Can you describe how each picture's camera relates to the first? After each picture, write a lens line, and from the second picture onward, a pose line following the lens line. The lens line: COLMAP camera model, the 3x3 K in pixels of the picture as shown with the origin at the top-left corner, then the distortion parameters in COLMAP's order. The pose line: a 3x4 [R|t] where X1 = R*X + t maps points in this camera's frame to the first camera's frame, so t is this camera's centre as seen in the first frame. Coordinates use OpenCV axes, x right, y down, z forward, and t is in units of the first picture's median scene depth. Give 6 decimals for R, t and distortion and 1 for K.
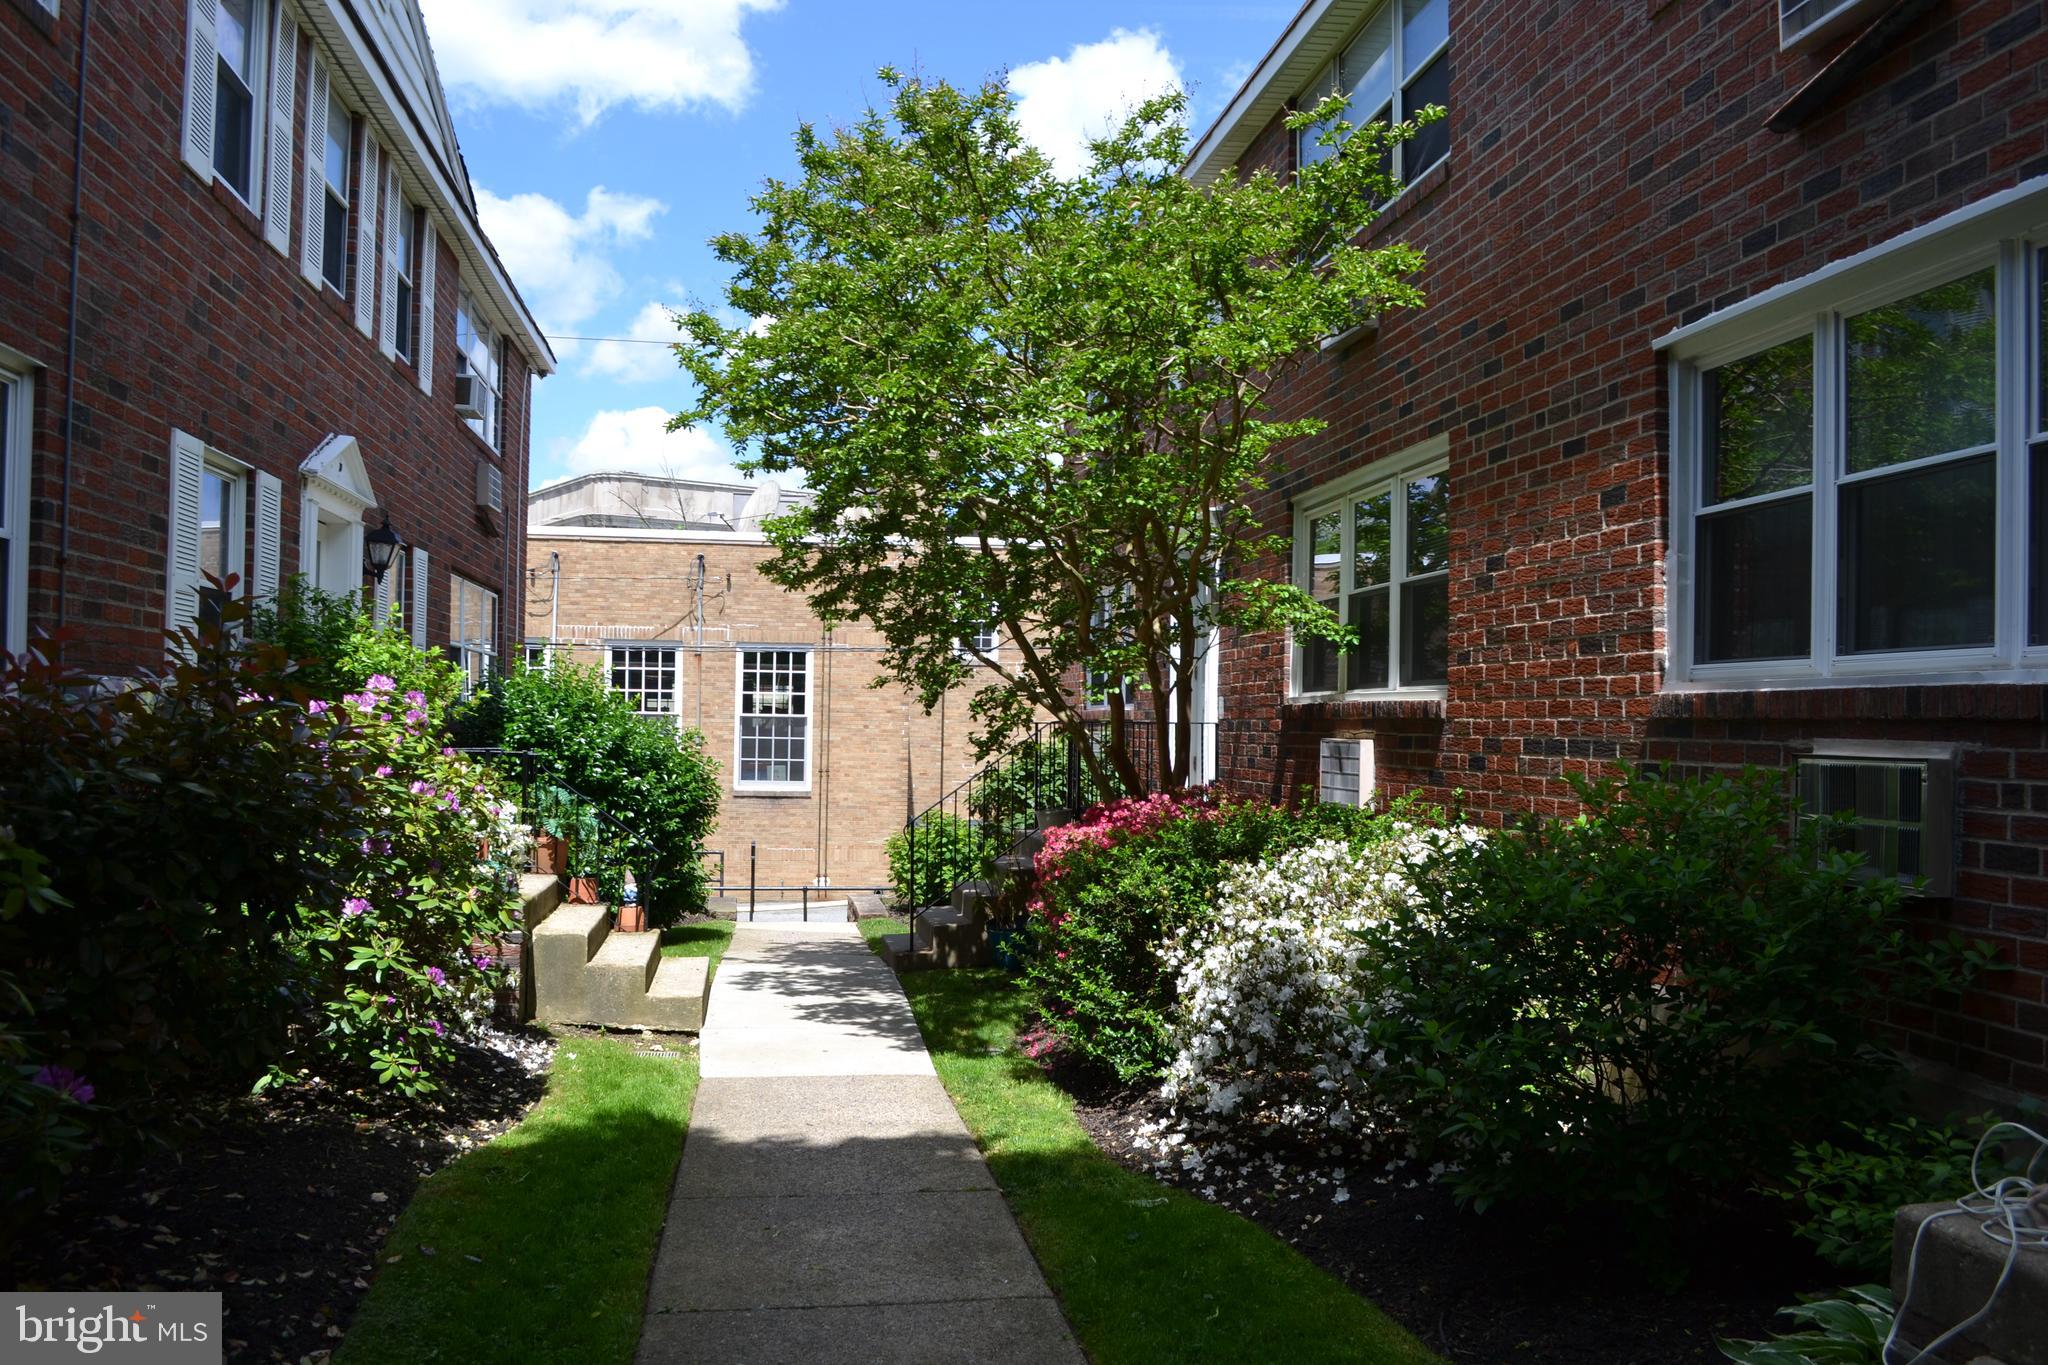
lens RADIAL K [[1641.2, 0, 1028.1], [0, 1641.2, 722.1], [0, 0, 1]] dist [-0.086078, 0.016568]
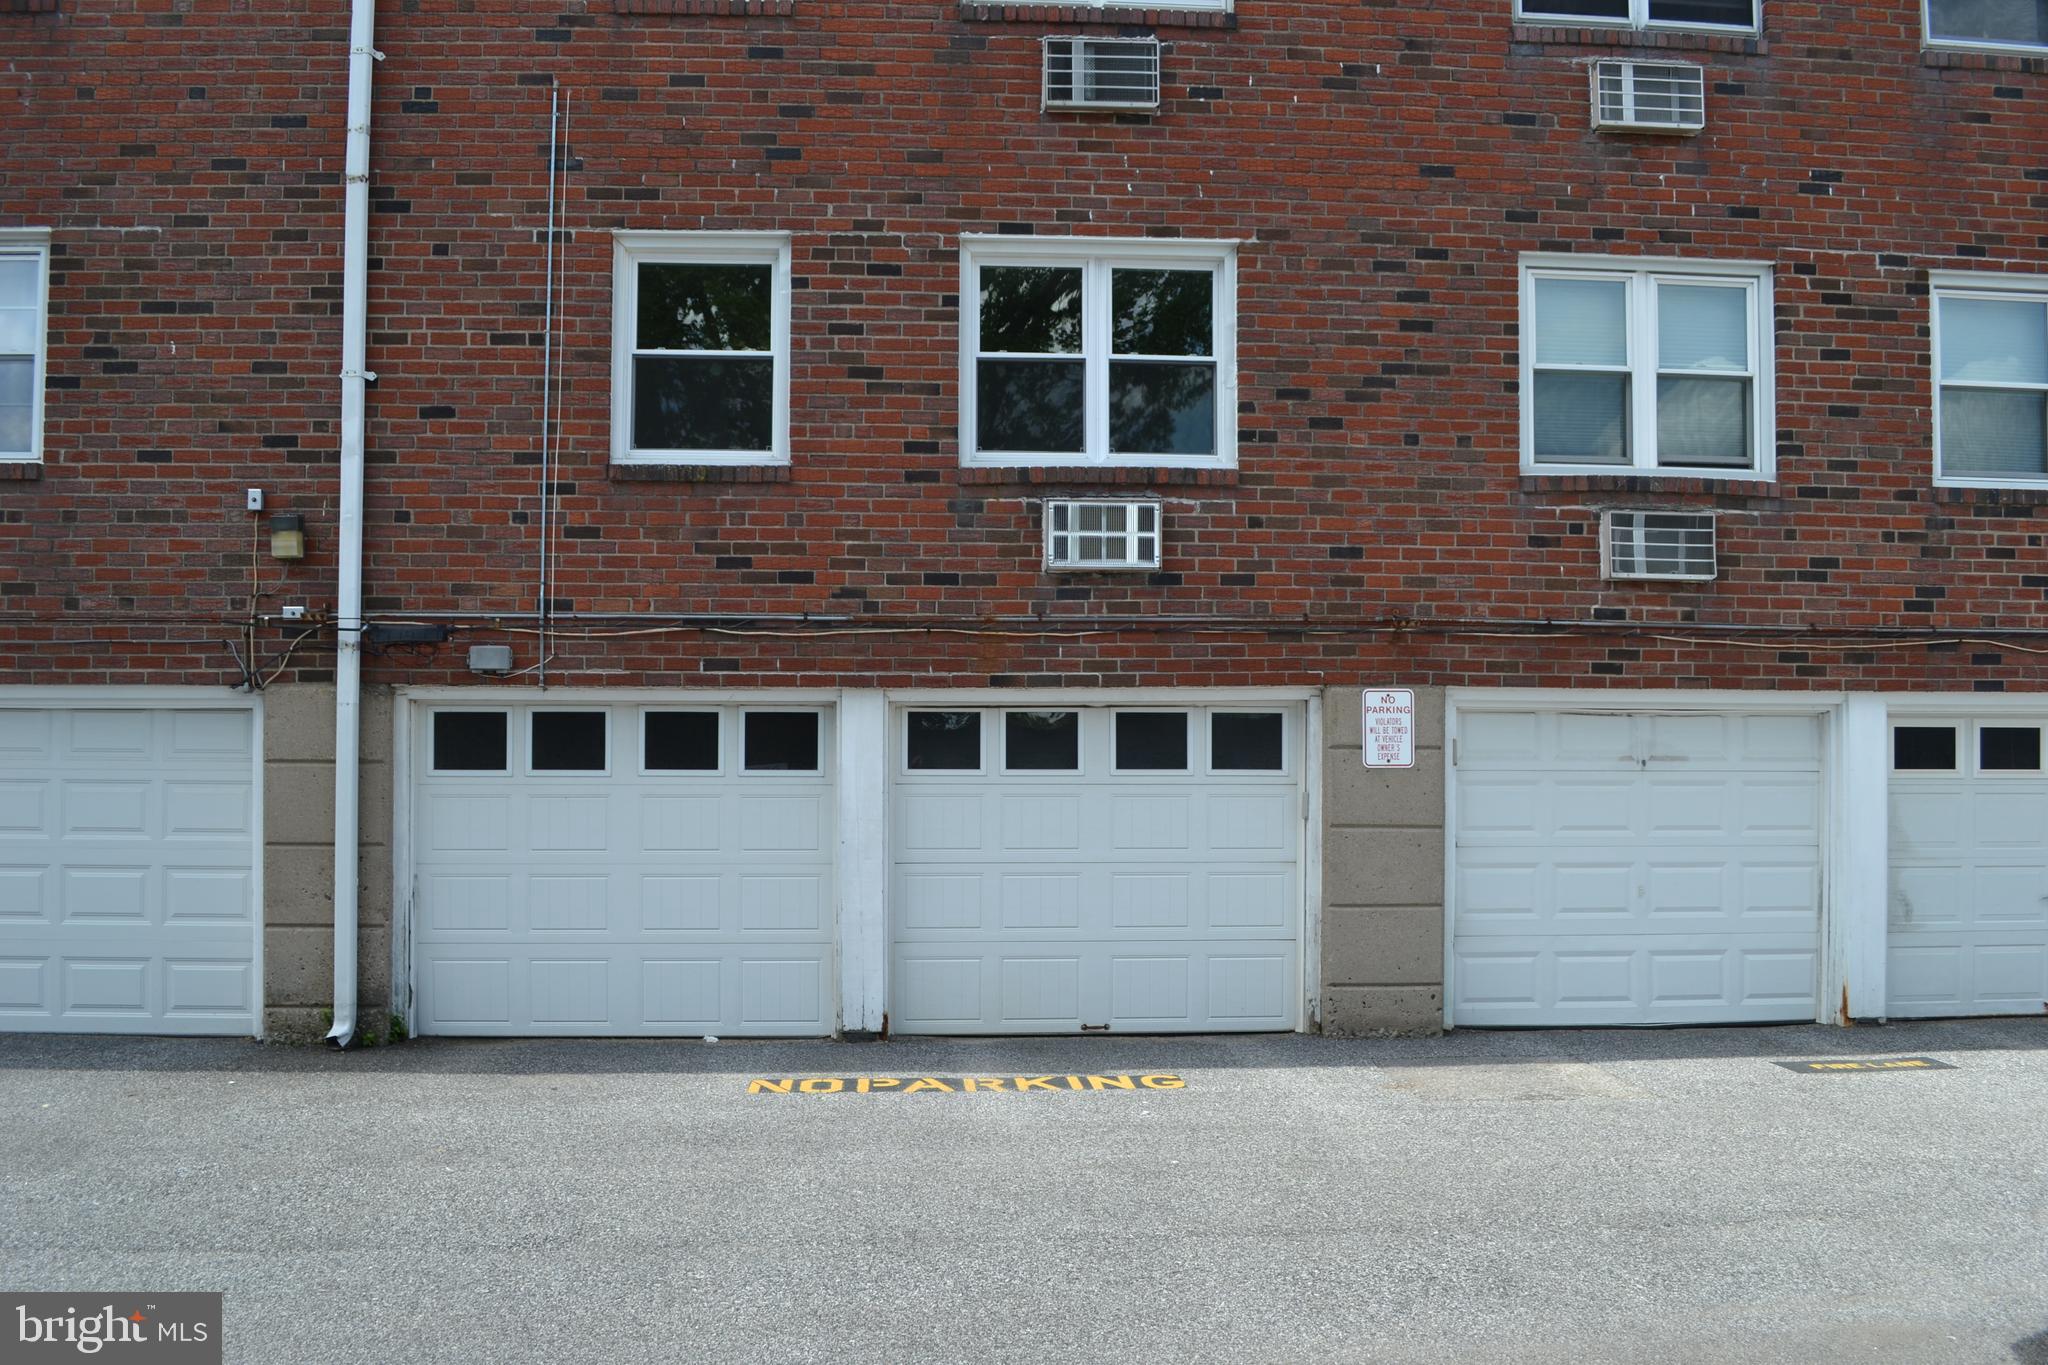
lens RADIAL K [[1641.2, 0, 1023.6], [0, 1641.2, 679.6], [0, 0, 1]] dist [-0.086078, 0.016568]
pose [[0.087947, -0.007534, 0.996097, -1.005200], [0.005388, 0.999960, 0.007087, 0.149489], [-0.996111, 0.004744, 0.087984, 0.671980]]
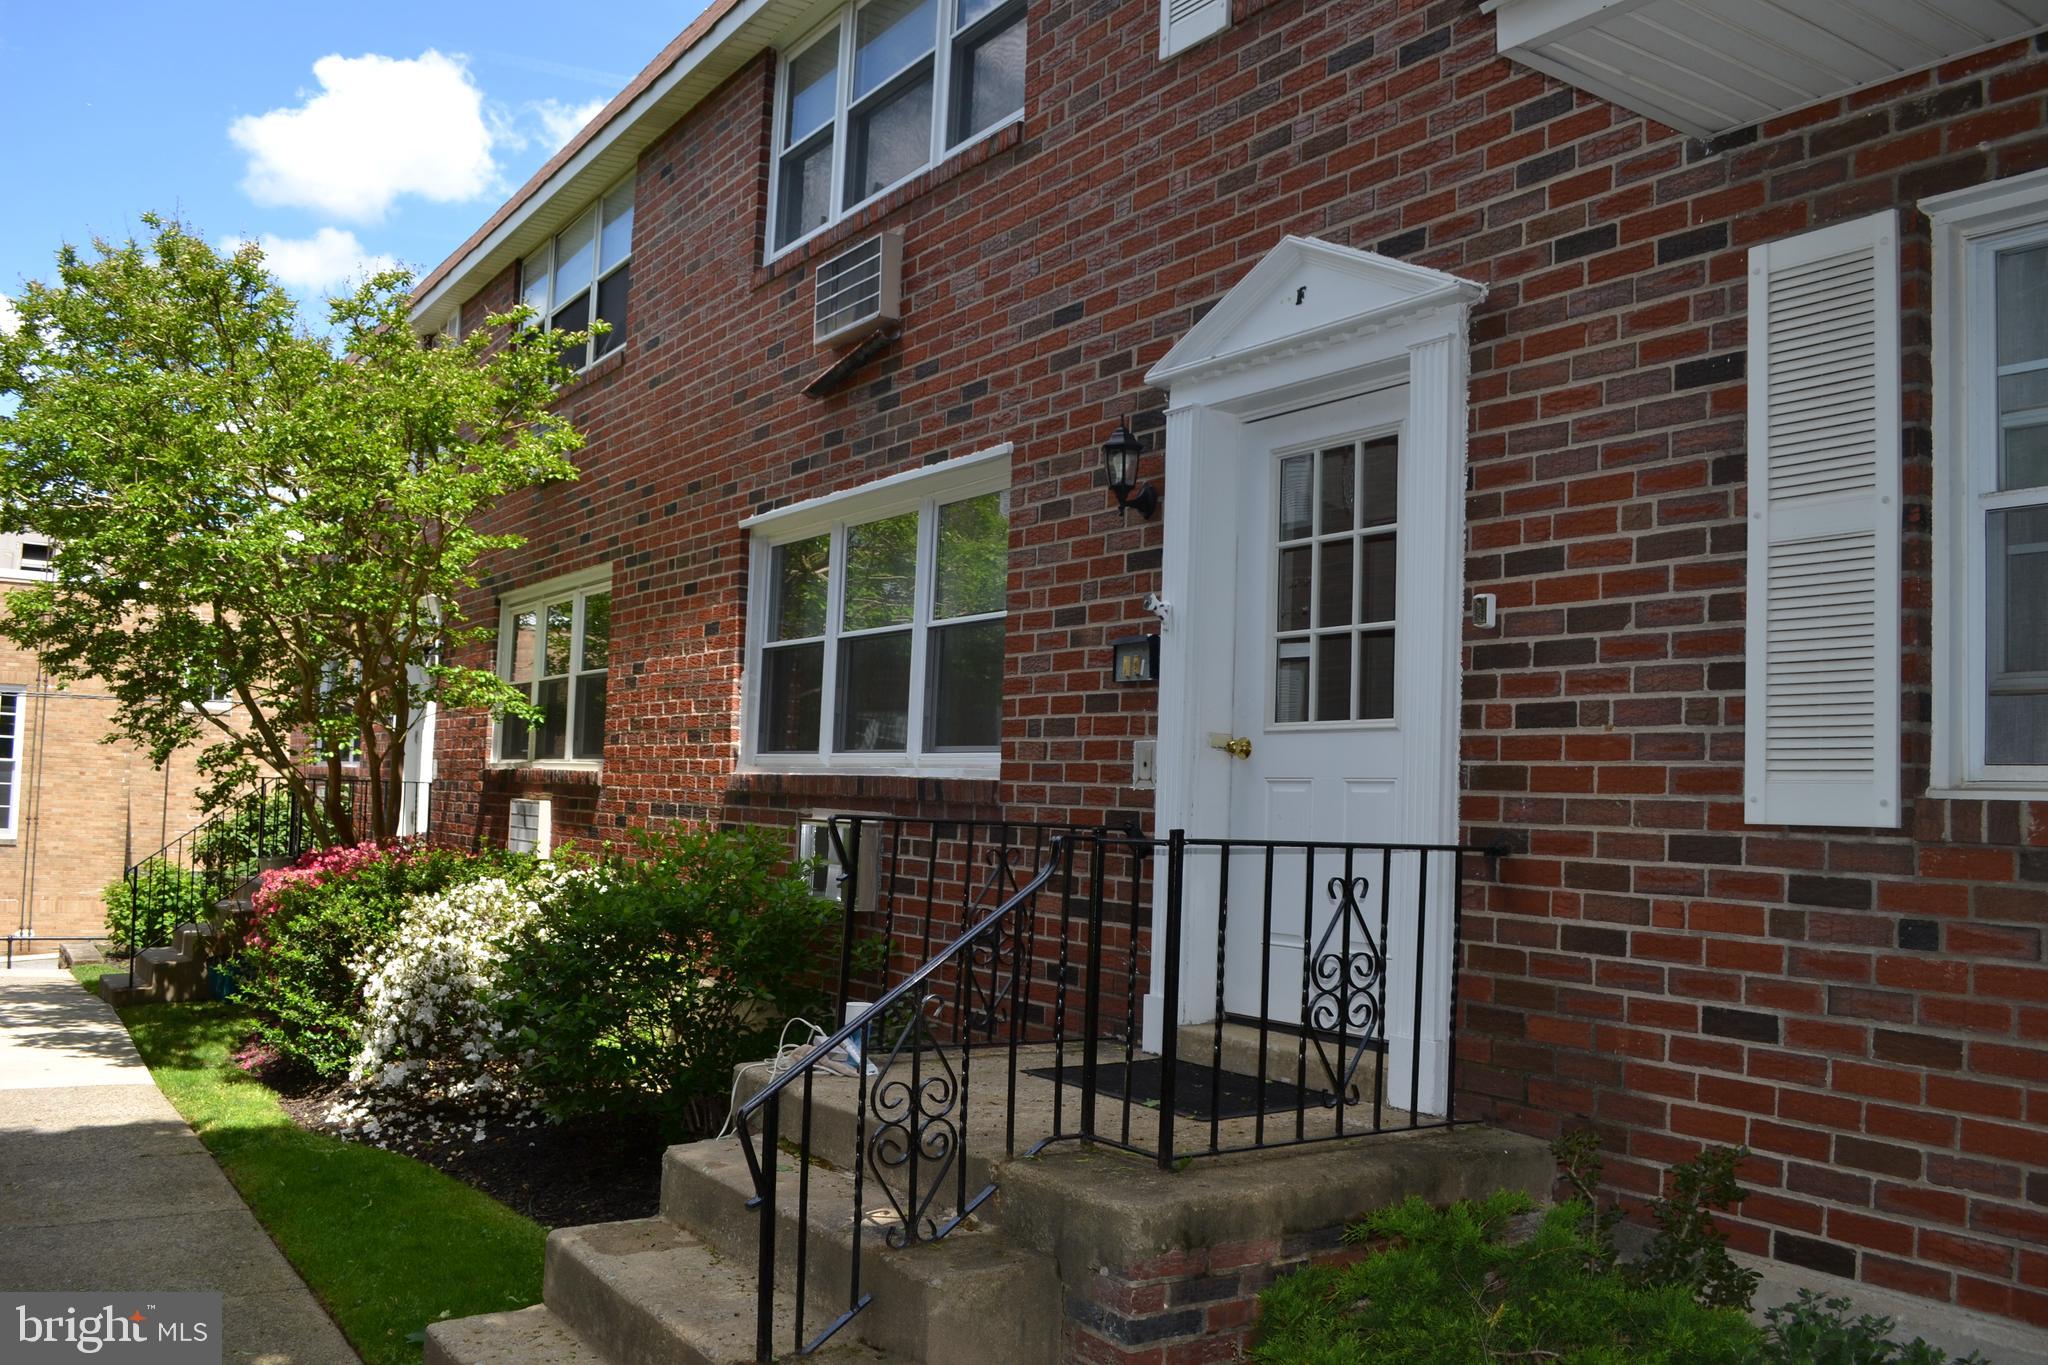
lens RADIAL K [[1641.2, 0, 1013.5], [0, 1641.2, 716.5], [0, 0, 1]] dist [-0.086078, 0.016568]
pose [[0.906656, 0.040702, 0.419903, 0.011276], [-0.024188, 0.998713, -0.044581, -0.008047], [-0.421177, 0.030263, 0.906473, -0.324793]]
